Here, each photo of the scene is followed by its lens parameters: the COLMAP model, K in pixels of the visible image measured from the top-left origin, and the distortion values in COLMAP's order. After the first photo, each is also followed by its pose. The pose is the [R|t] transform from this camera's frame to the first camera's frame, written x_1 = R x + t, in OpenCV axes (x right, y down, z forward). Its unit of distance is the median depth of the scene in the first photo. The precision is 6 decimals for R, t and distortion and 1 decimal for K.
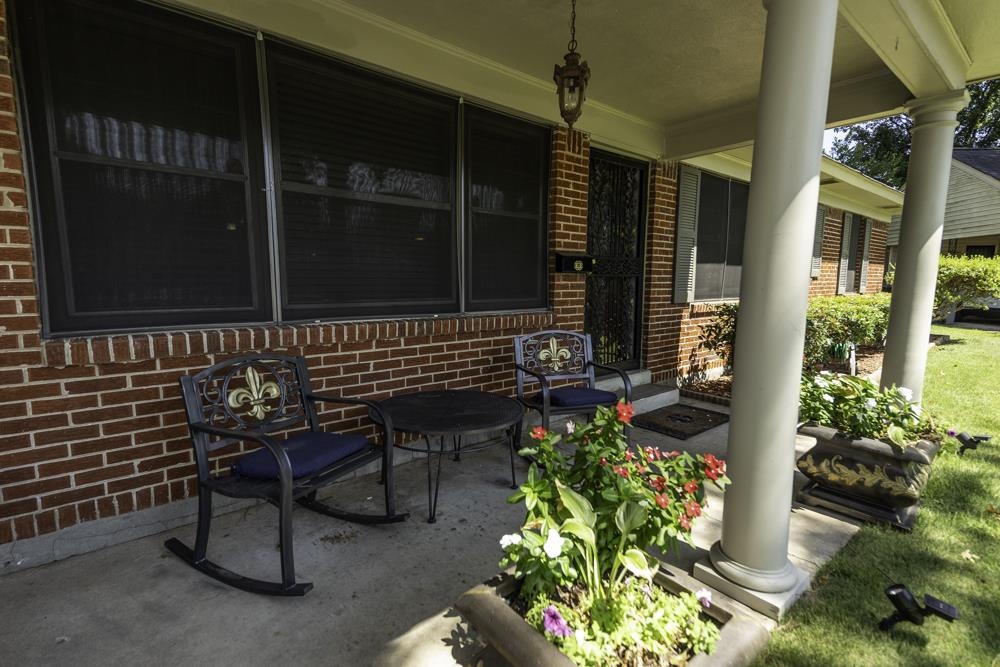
lens RADIAL K [[469.4, 0, 500.0], [0, 469.4, 333.5], [0, 0, 1]] dist [0.054227, -0.023185]
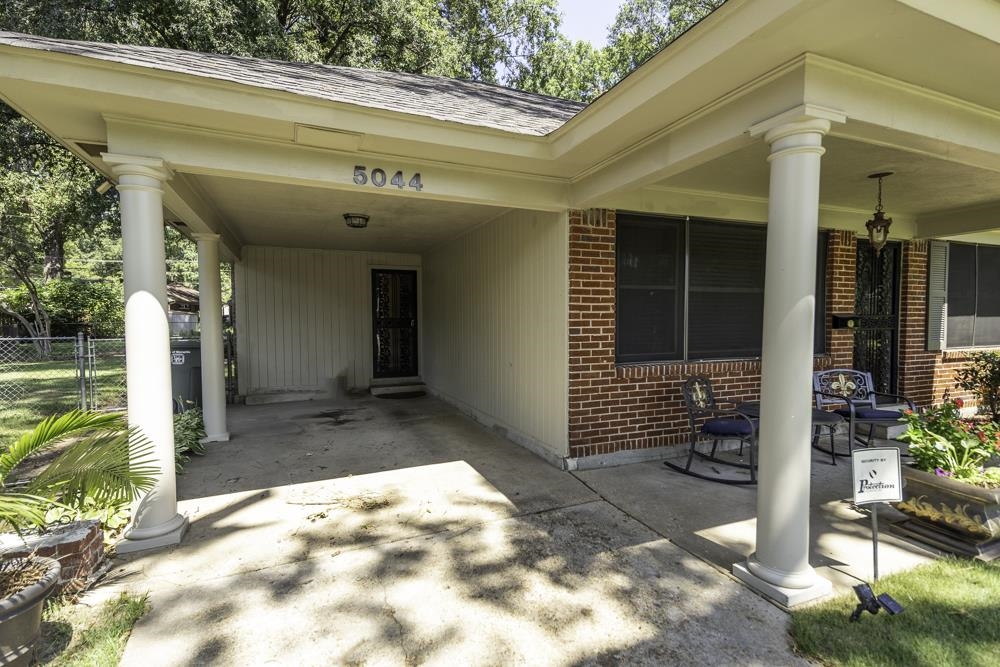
lens RADIAL K [[469.4, 0, 500.0], [0, 469.4, 333.5], [0, 0, 1]] dist [0.054227, -0.023185]
pose [[0.954184, 0.004488, -0.299186, -0.328725], [-0.027640, 0.996934, -0.073198, 0.014910], [0.297940, 0.078114, 0.951383, -0.545209]]
